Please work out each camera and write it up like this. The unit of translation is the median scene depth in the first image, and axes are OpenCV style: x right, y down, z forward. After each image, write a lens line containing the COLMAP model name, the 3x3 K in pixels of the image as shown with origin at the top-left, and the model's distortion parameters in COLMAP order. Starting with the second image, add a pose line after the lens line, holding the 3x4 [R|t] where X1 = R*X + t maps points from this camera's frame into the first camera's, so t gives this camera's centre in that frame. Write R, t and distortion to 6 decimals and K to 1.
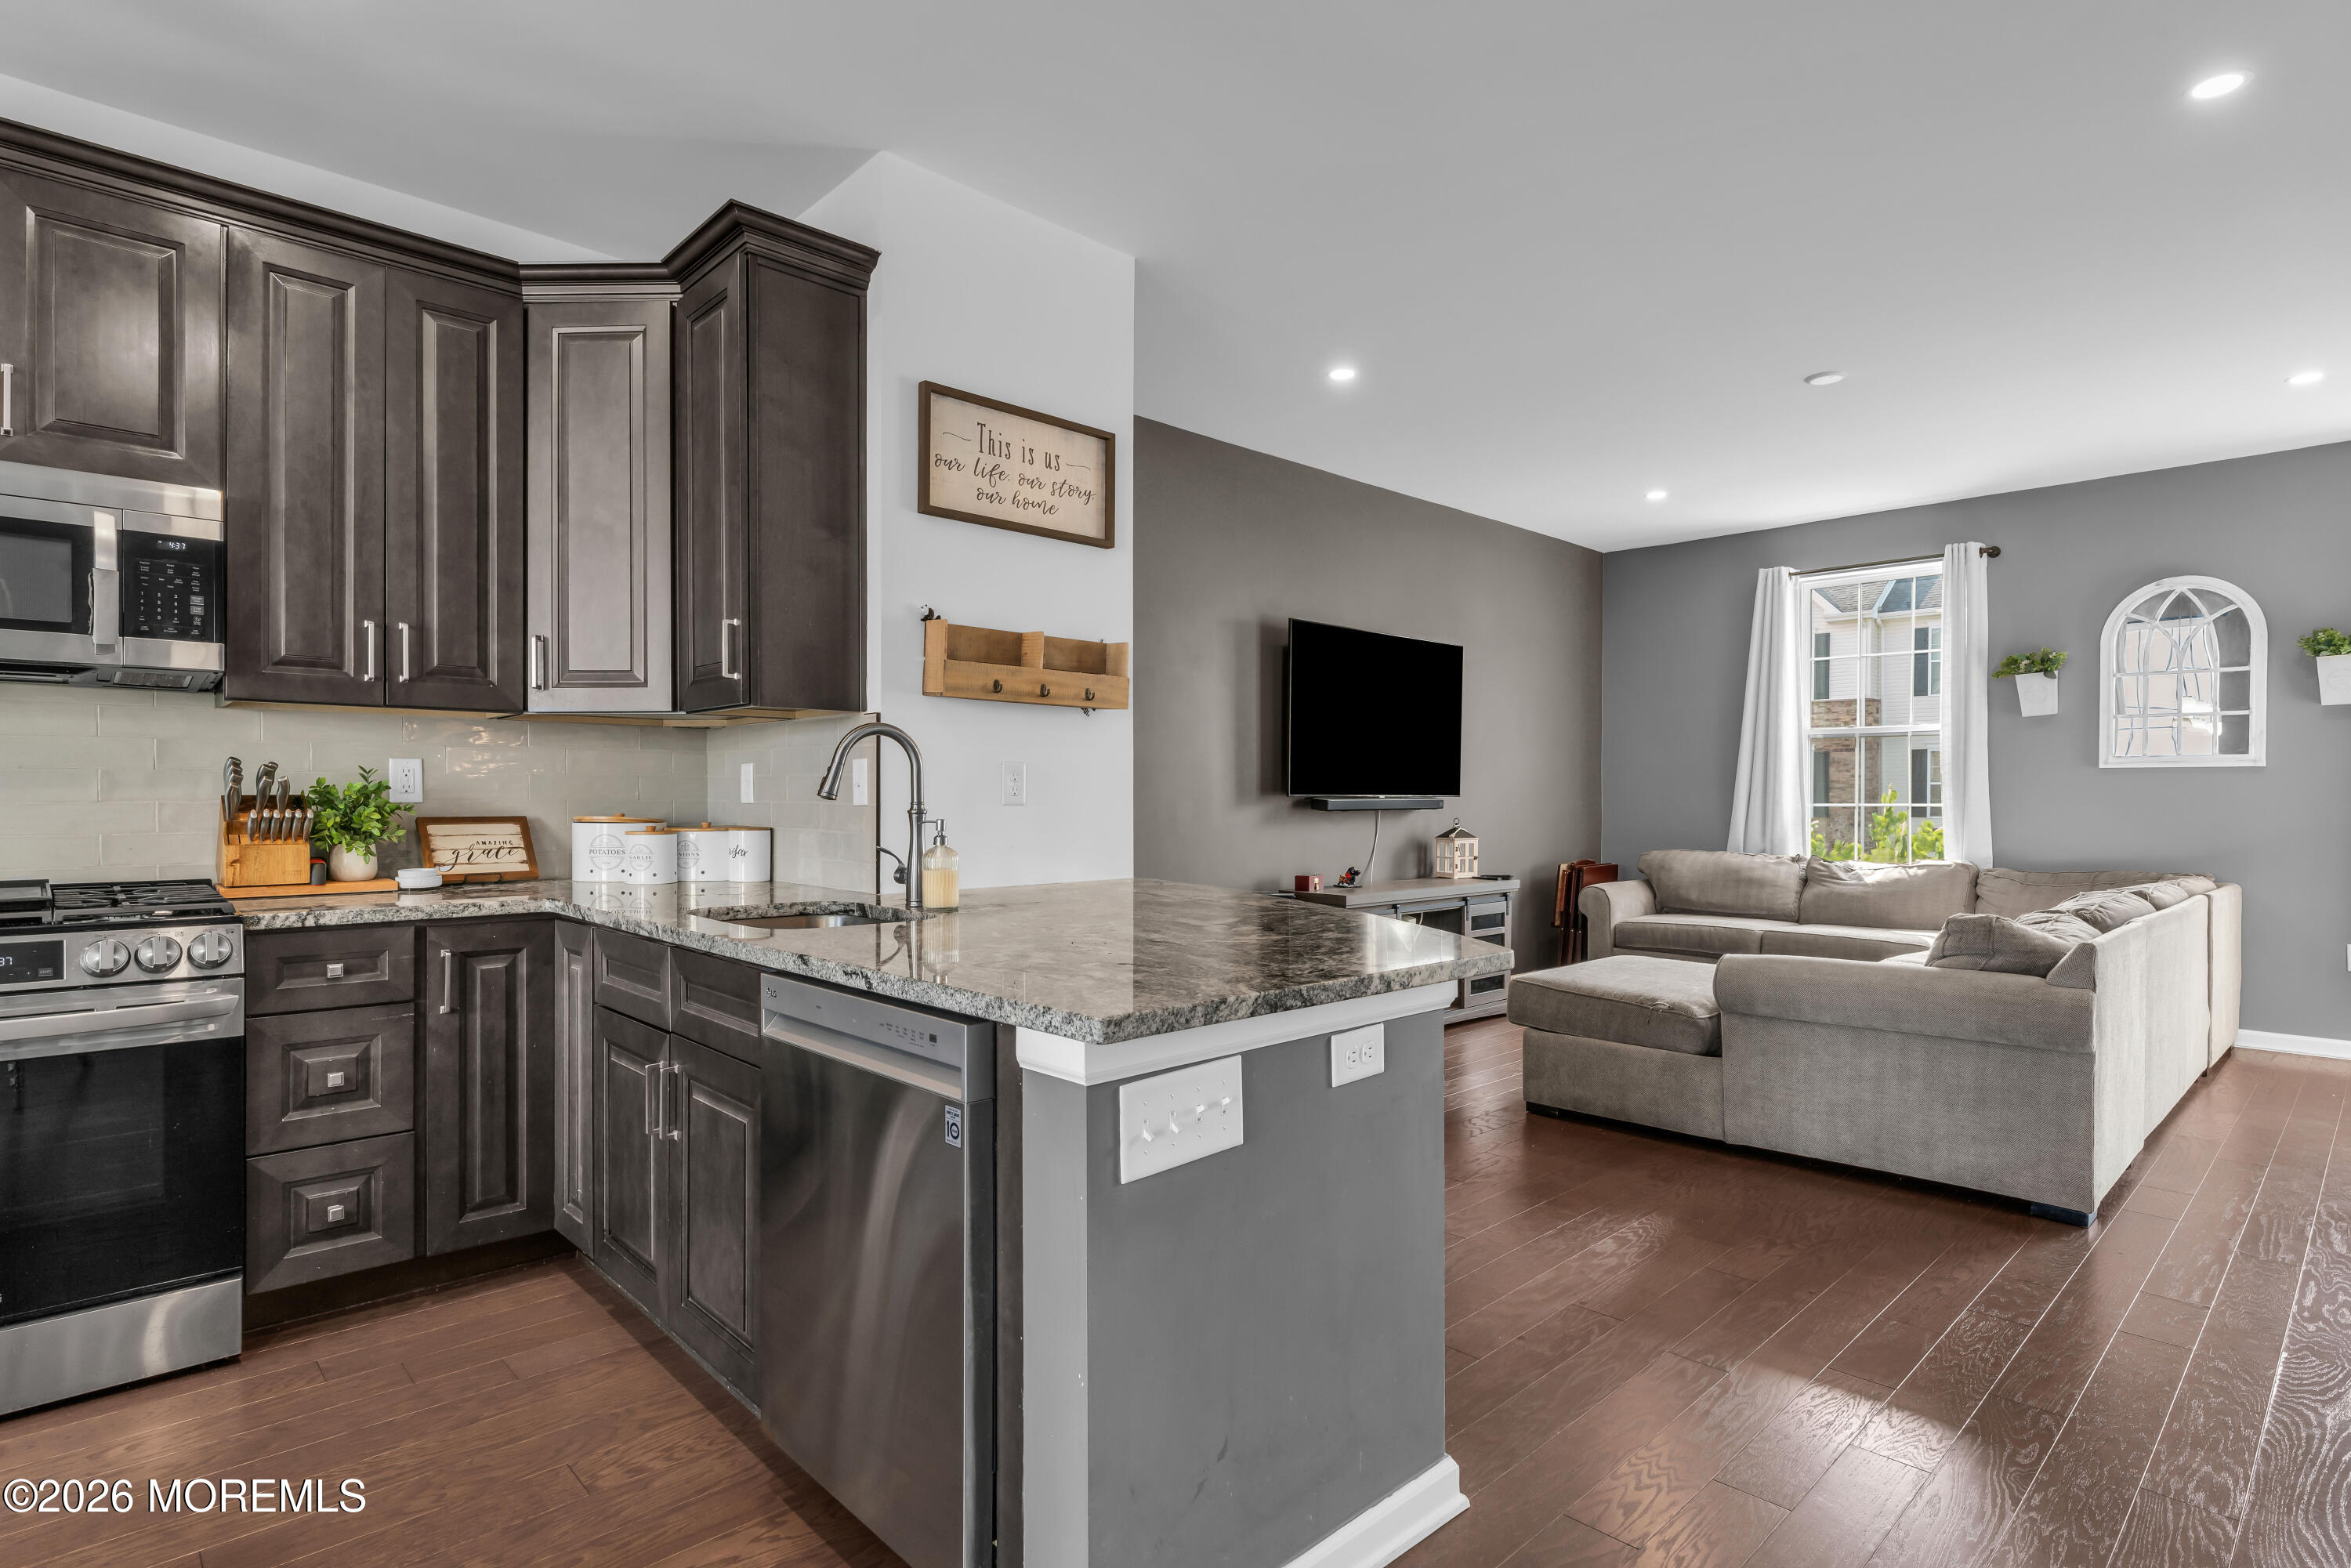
lens RADIAL K [[1183.0, 0, 1176.4], [0, 1183.0, 811.6], [0, 0, 1]] dist [-0.007128, 0.000621]
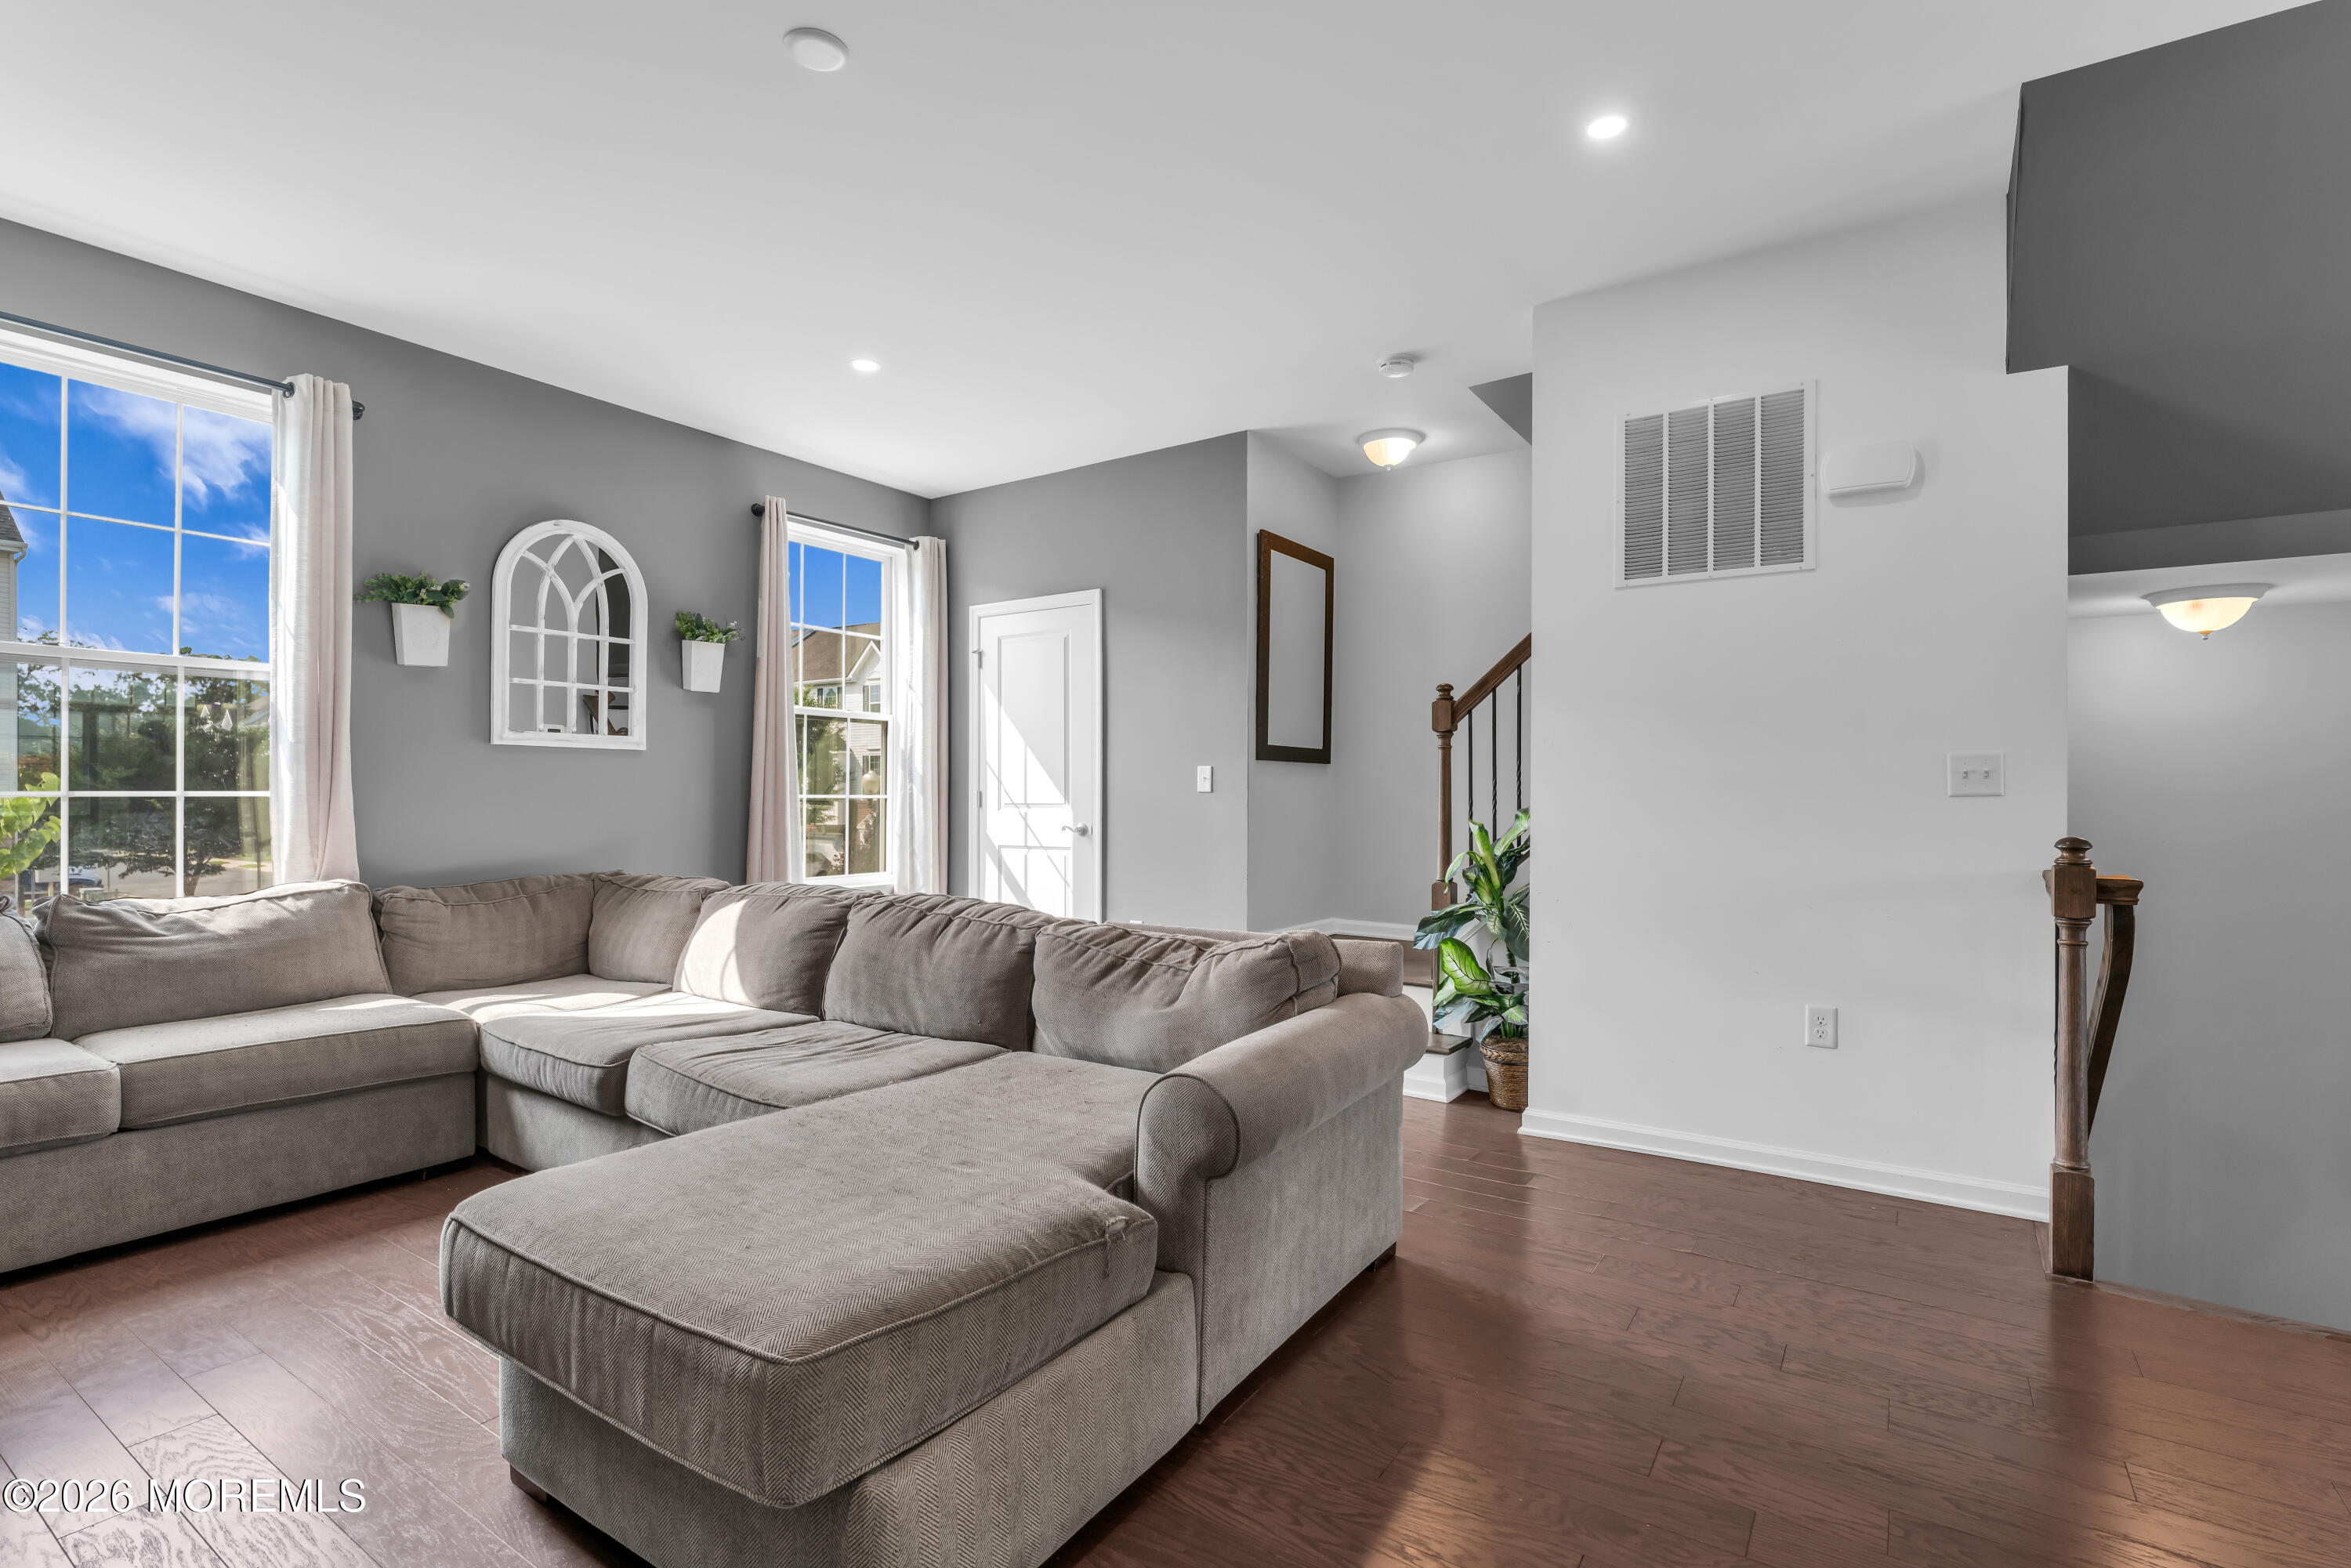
lens RADIAL K [[1095.2, 0, 1172.7], [0, 1095.2, 787.1], [0, 0, 1]] dist [-0.002053, 0.001286]
pose [[-0.210880, 0.003173, 0.977507, -0.008063], [0.004599, 0.999987, -0.002254, -0.009246], [-0.977501, 0.004020, -0.210892, 1.227900]]
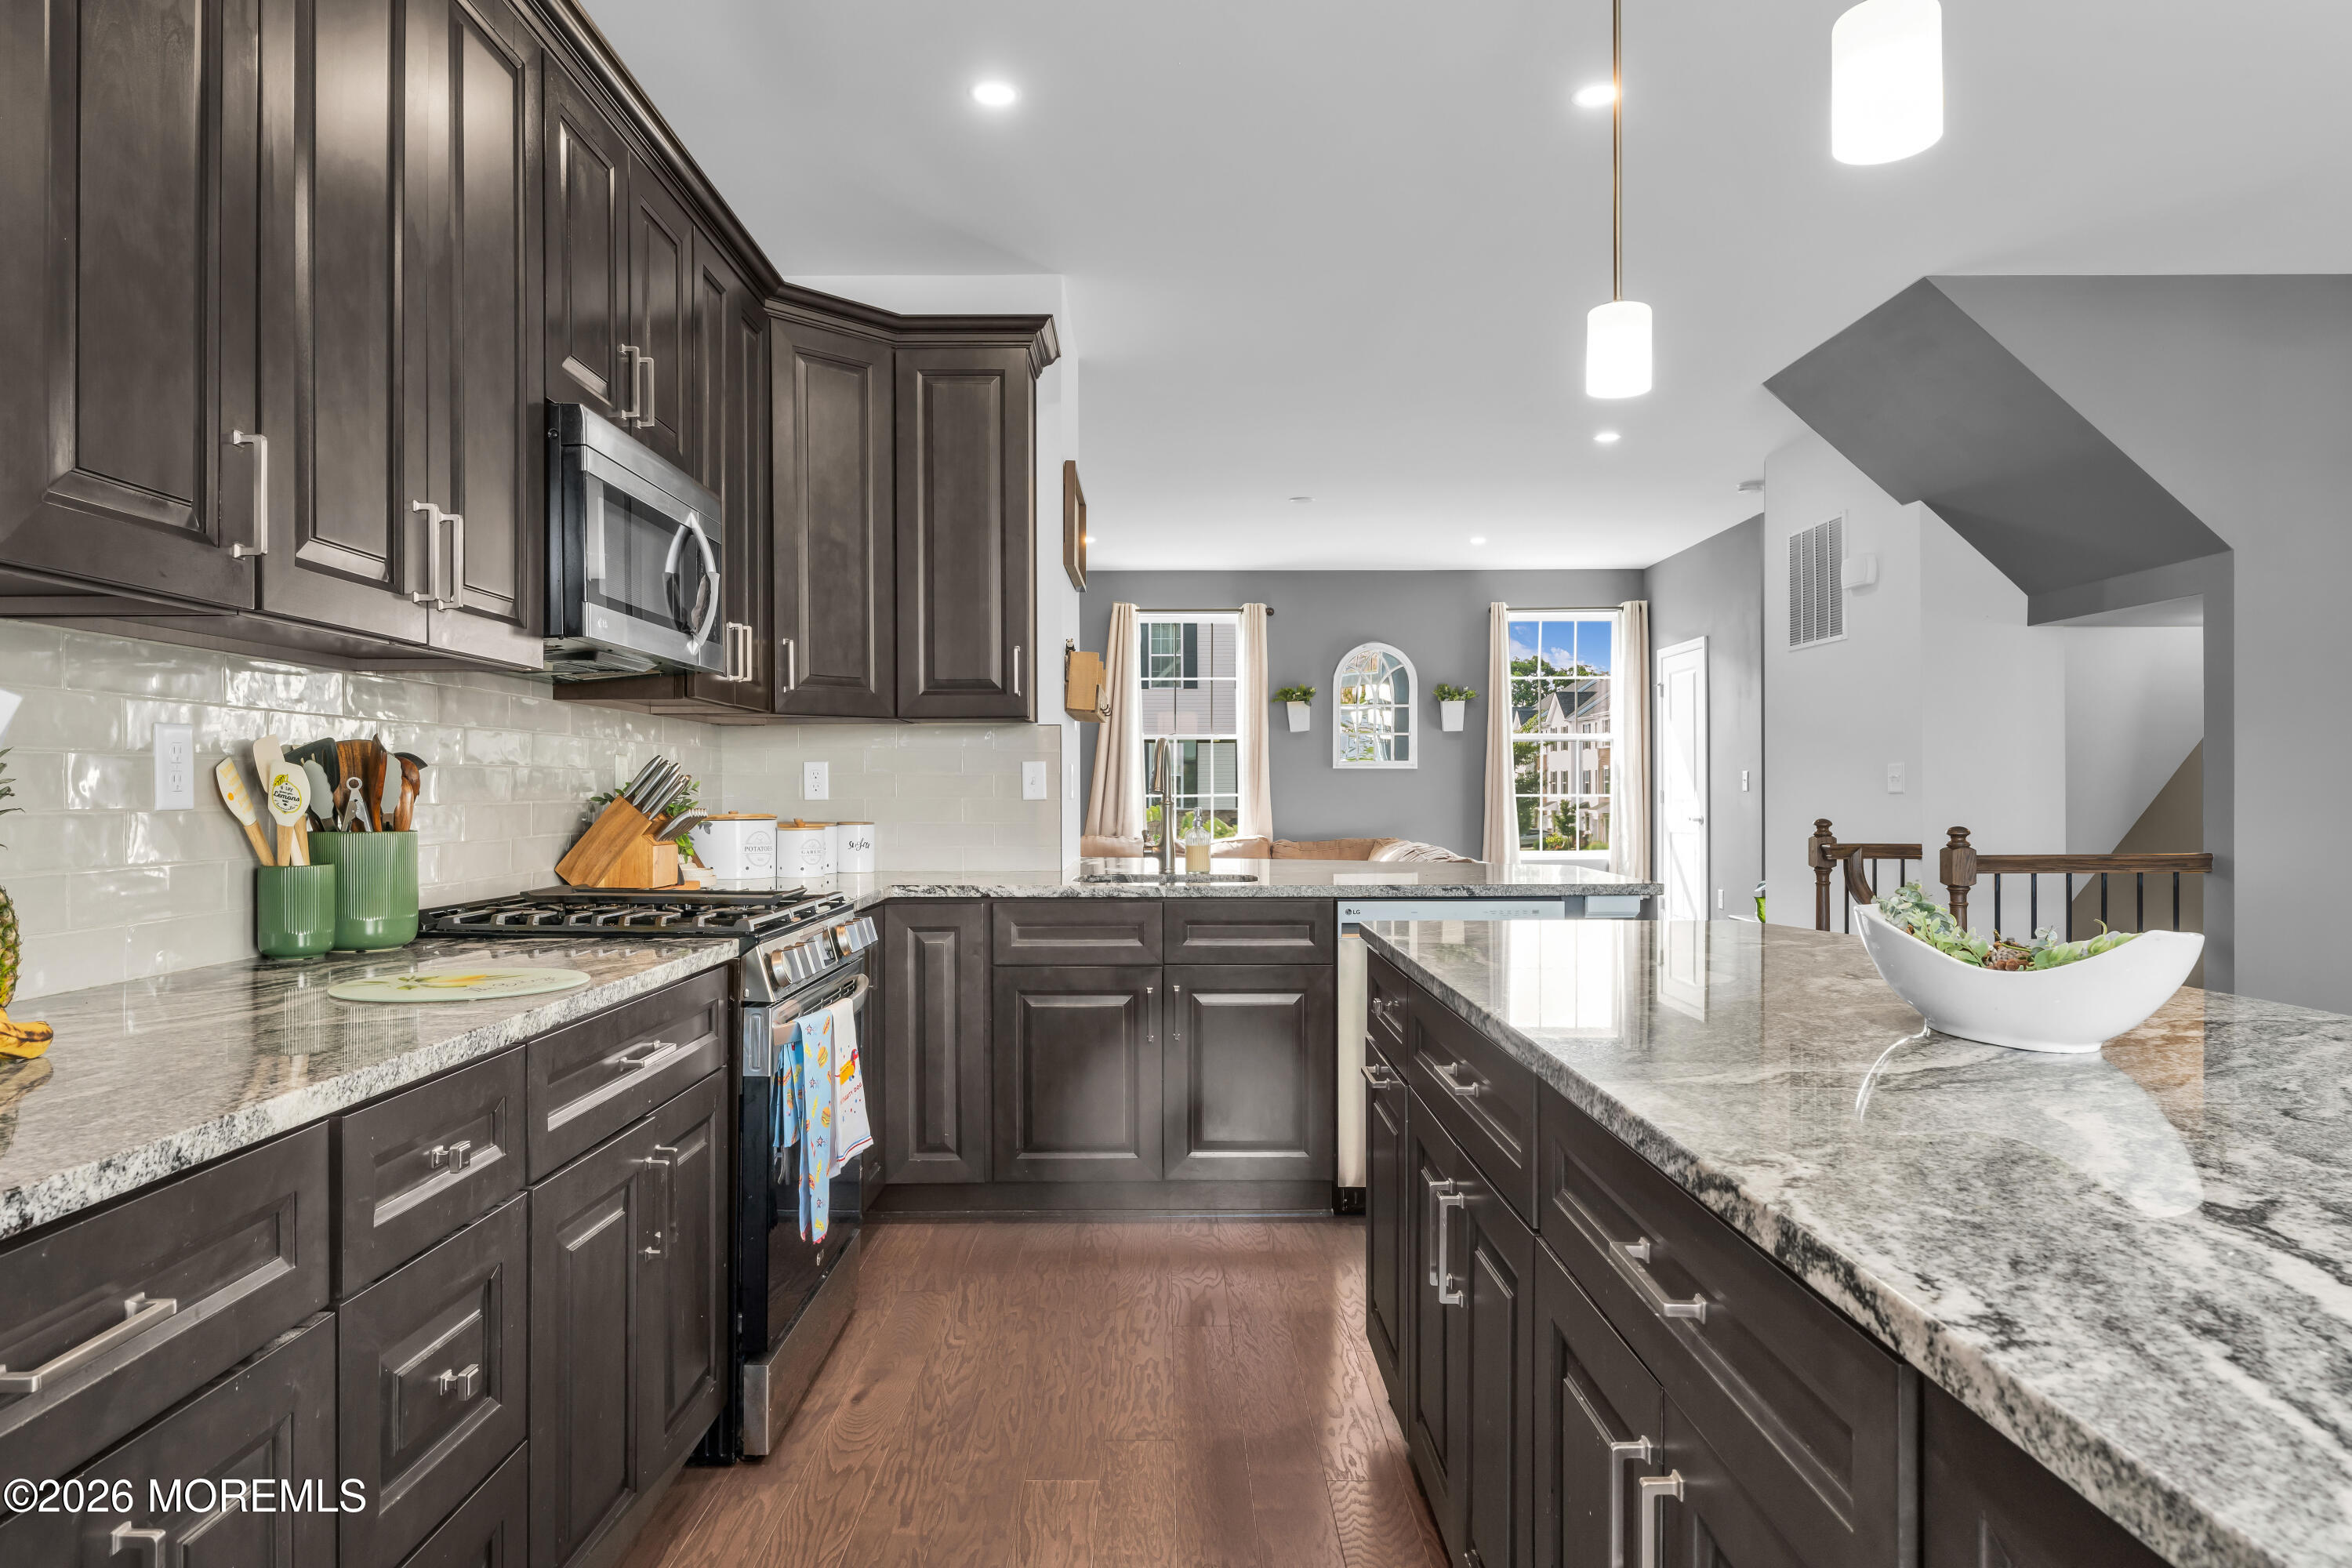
lens RADIAL K [[1438.9, 0, 1184.6], [0, 1438.9, 782.9], [0, 0, 1]] dist [0.007962, 0.001656]
pose [[0.673228, 0.000208, 0.739435, -1.117142], [0.011599, 0.999874, -0.010841, -0.004326], [-0.739344, 0.015875, 0.673141, -0.102083]]
